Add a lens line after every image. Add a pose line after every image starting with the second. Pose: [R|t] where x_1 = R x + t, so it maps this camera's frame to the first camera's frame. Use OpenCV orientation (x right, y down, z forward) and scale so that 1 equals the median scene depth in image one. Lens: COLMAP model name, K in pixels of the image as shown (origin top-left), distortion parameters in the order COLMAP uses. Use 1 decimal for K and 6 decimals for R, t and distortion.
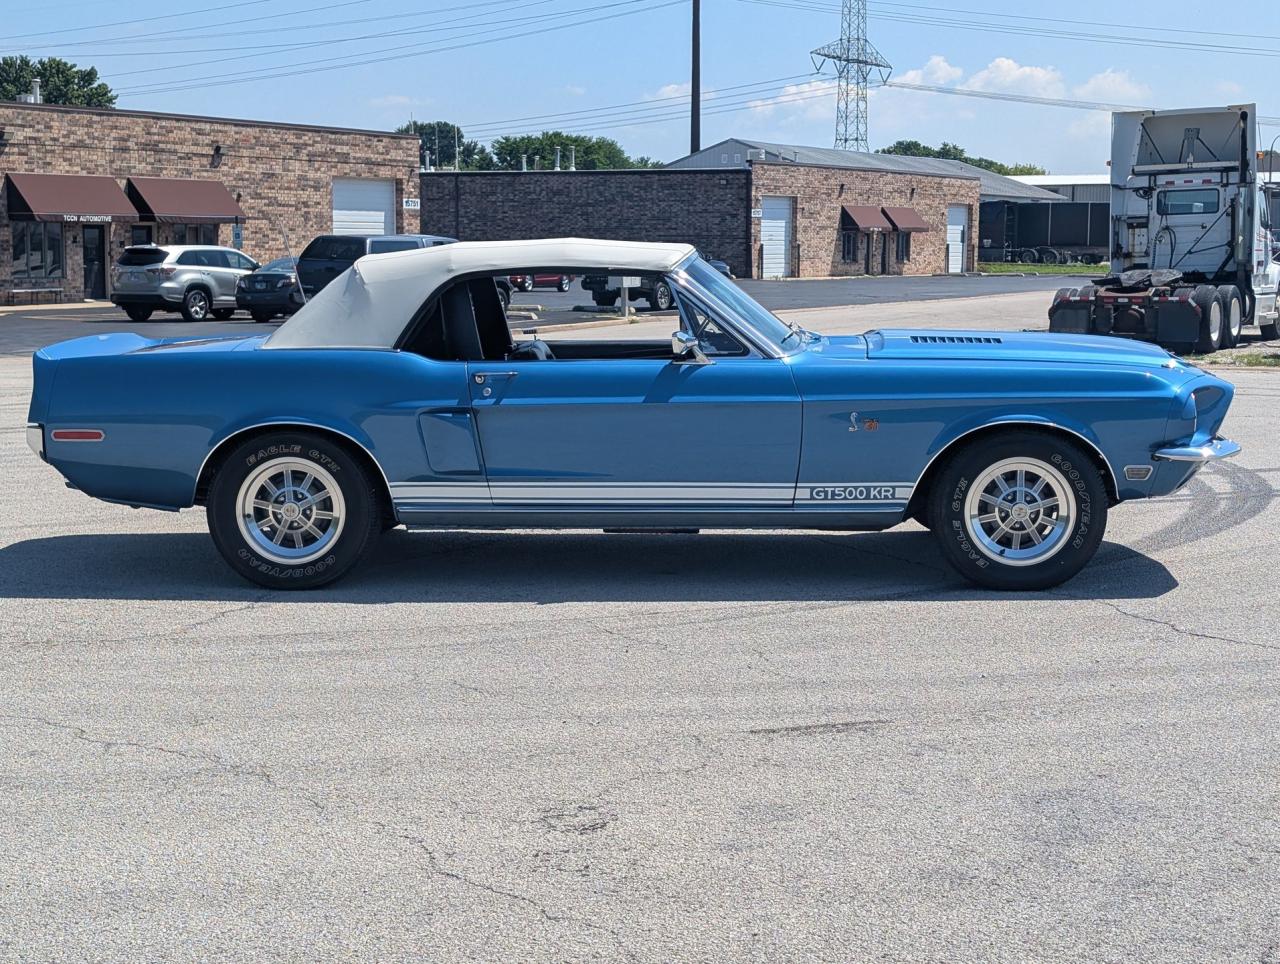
lens RADIAL K [[2142.0, 0, 664.1], [0, 2142.0, 478.8], [0, 0, 1]] dist [0.281881, -1.209057]
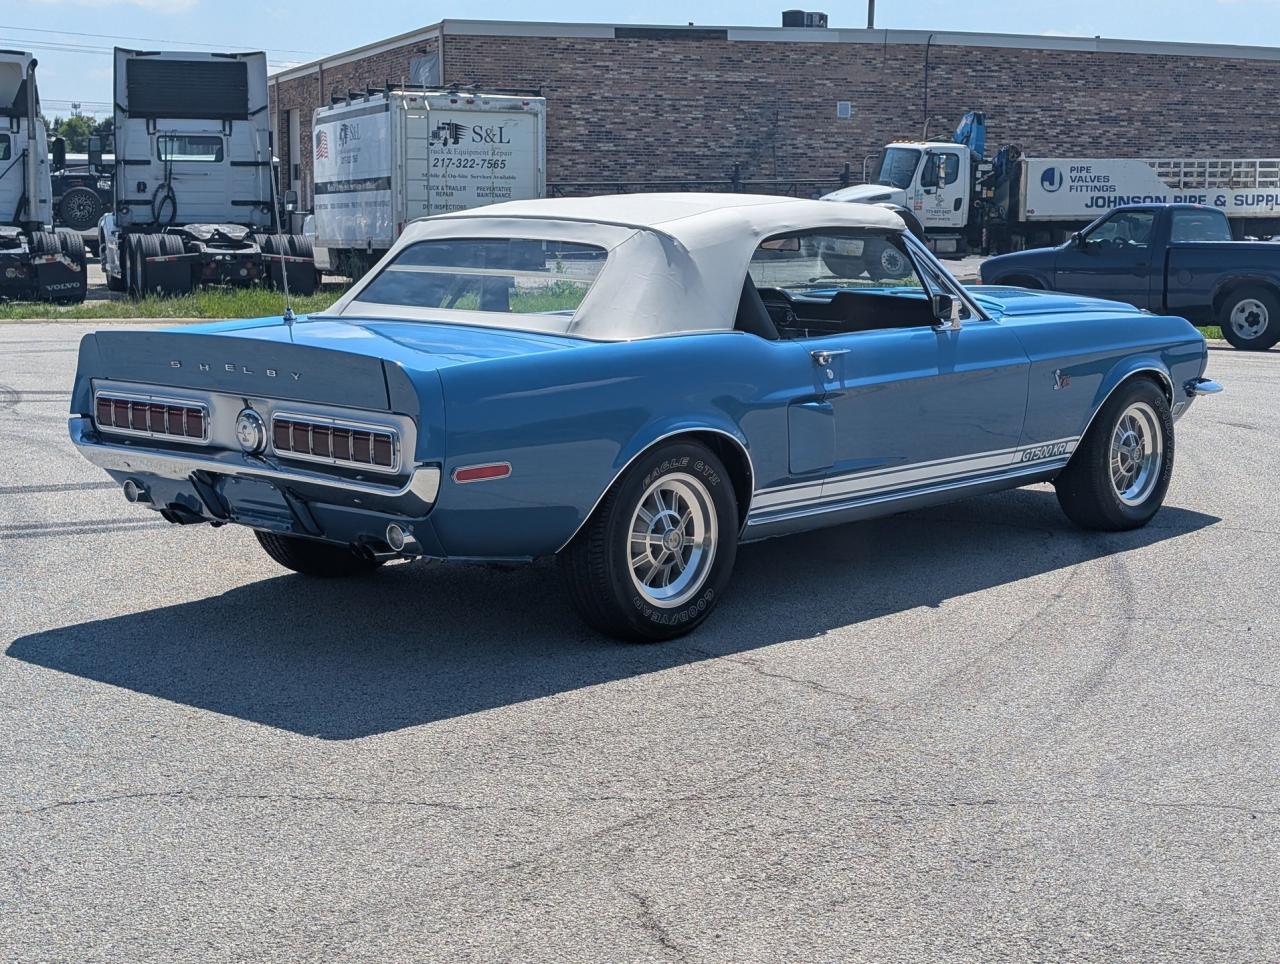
lens RADIAL K [[2142.0, 0, 664.1], [0, 2142.0, 478.8], [0, 0, 1]] dist [0.281881, -1.209057]
pose [[0.648568, -0.103367, 0.754105, -0.196695], [0.084310, 0.994395, 0.063794, -0.014963], [-0.756473, 0.022204, 0.653648, 0.123682]]
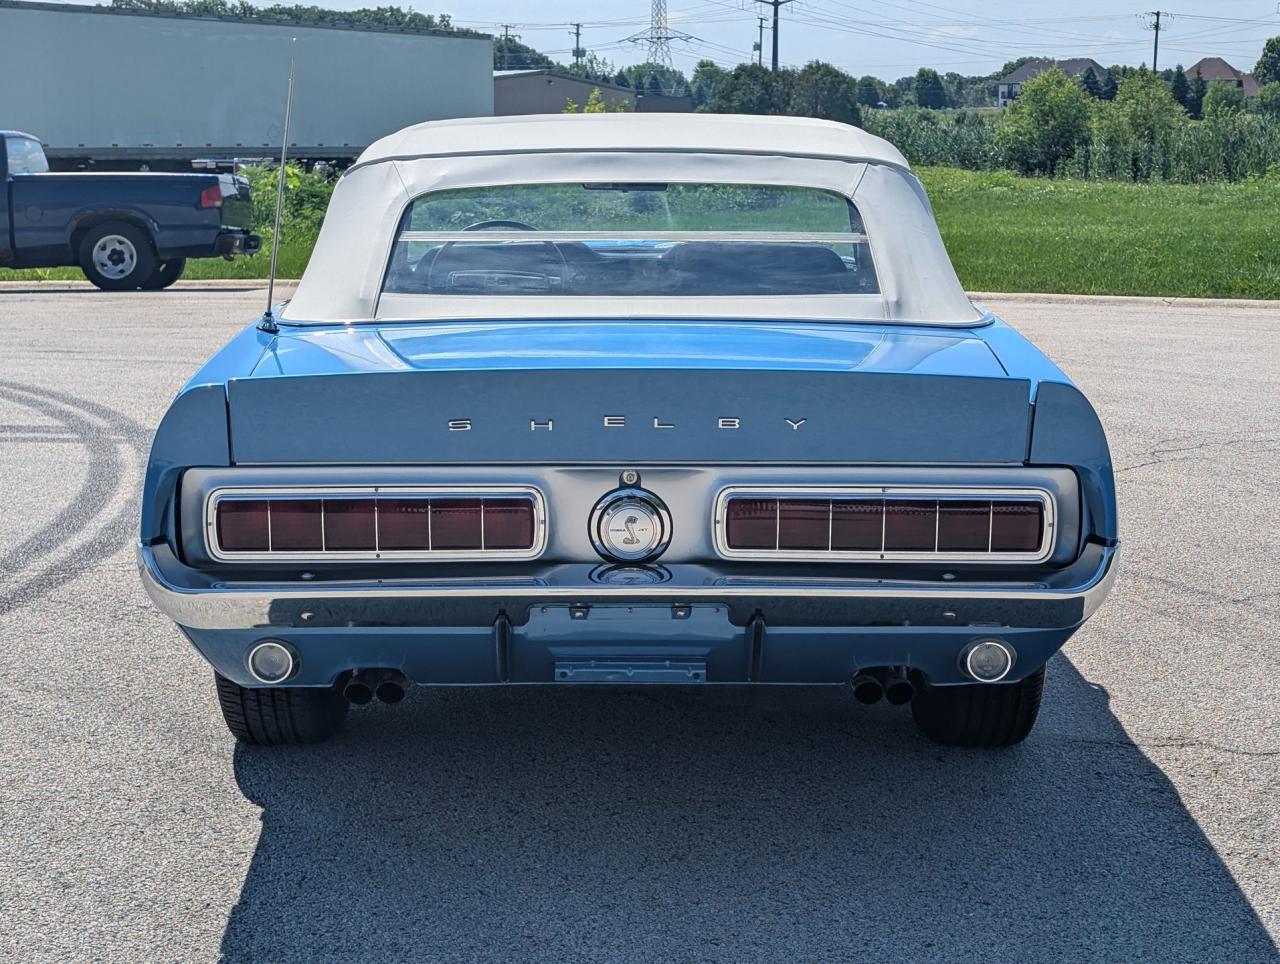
lens RADIAL K [[2142.8, 0, 640.0], [0, 2142.8, 482.0], [0, 0, 1]] dist [0.272531, -1.169260]
pose [[-0.033839, -0.171826, 0.984546, -0.184930], [0.116664, 0.977696, 0.174640, -0.032473], [-0.992595, 0.120771, -0.013038, 0.284304]]
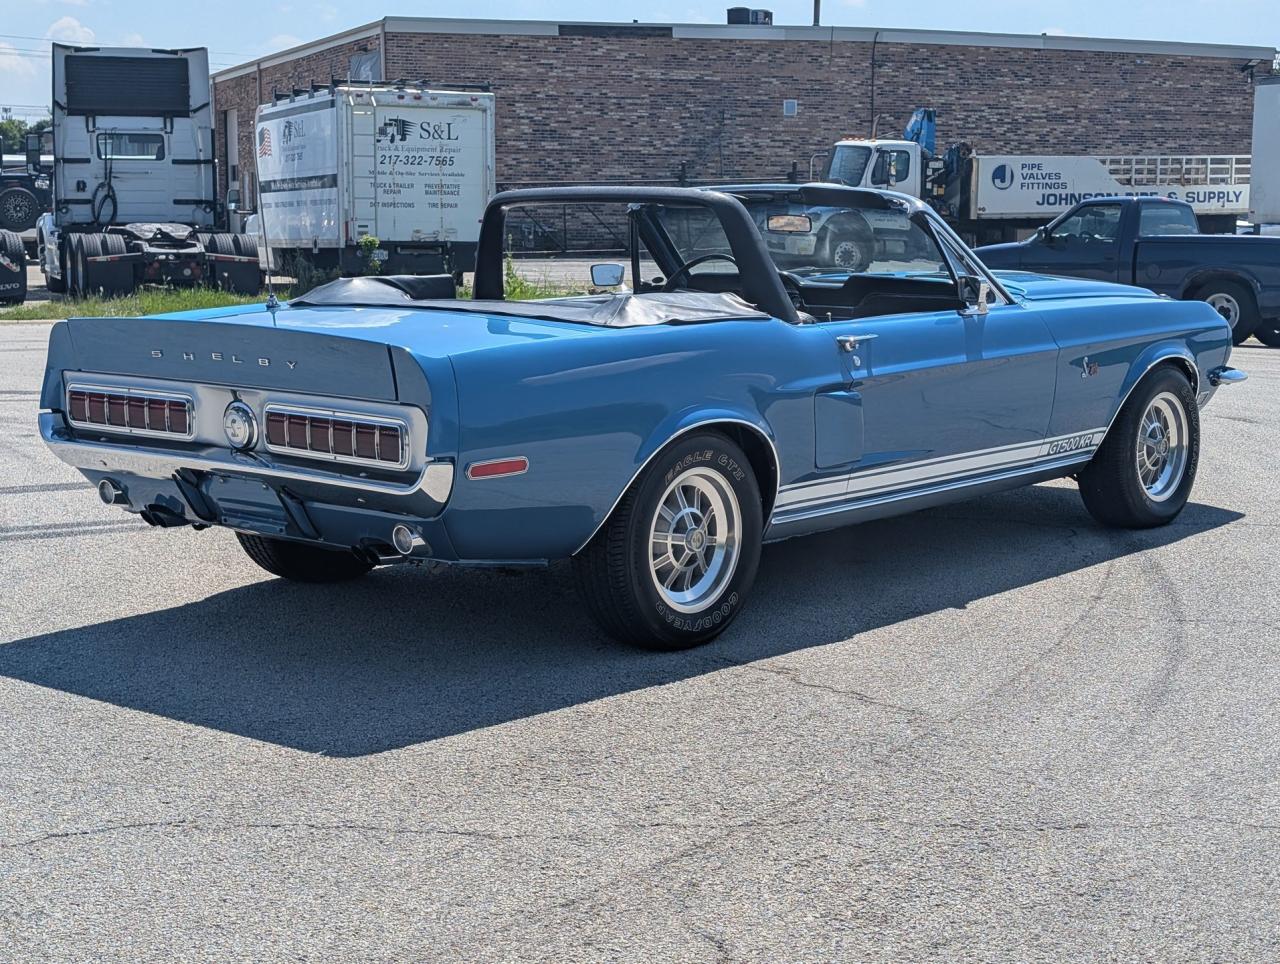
lens RADIAL K [[2142.8, 0, 640.0], [0, 2142.8, 482.0], [0, 0, 1]] dist [0.272531, -1.169260]
pose [[0.633324, -0.107062, 0.766445, -0.190731], [0.089131, 0.993885, 0.065181, -0.013973], [-0.768737, 0.027034, 0.638994, 0.138997]]
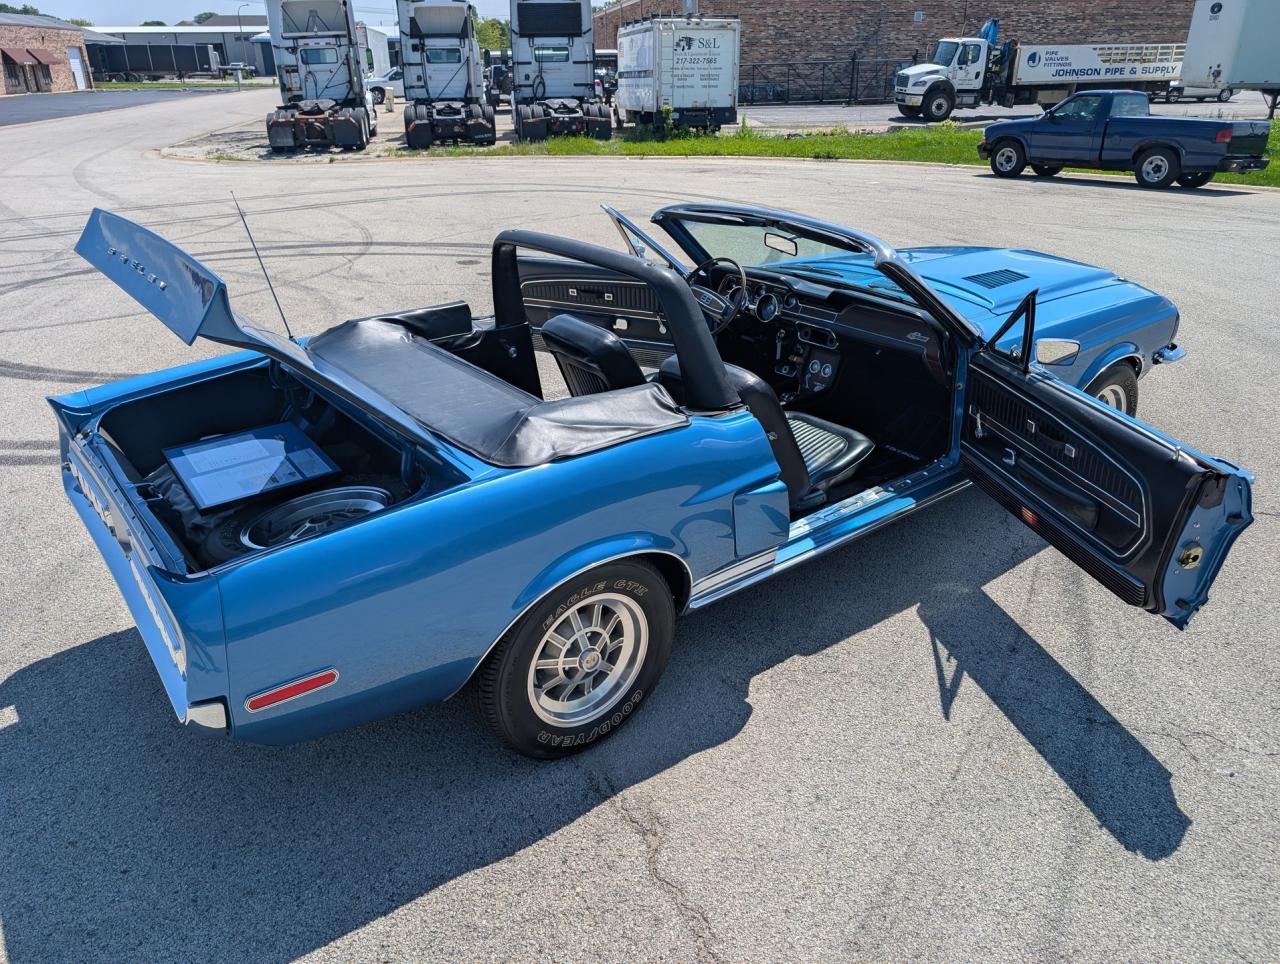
lens RADIAL K [[941.9, 0, 641.1], [0, 941.9, 473.6], [0, 0, 1]] dist [0.015129, -0.001547]
pose [[0.775944, -0.269242, 0.570456, -0.083383], [0.085831, 0.940988, 0.327376, -0.038228], [-0.624935, -0.205063, 0.753263, 0.193908]]
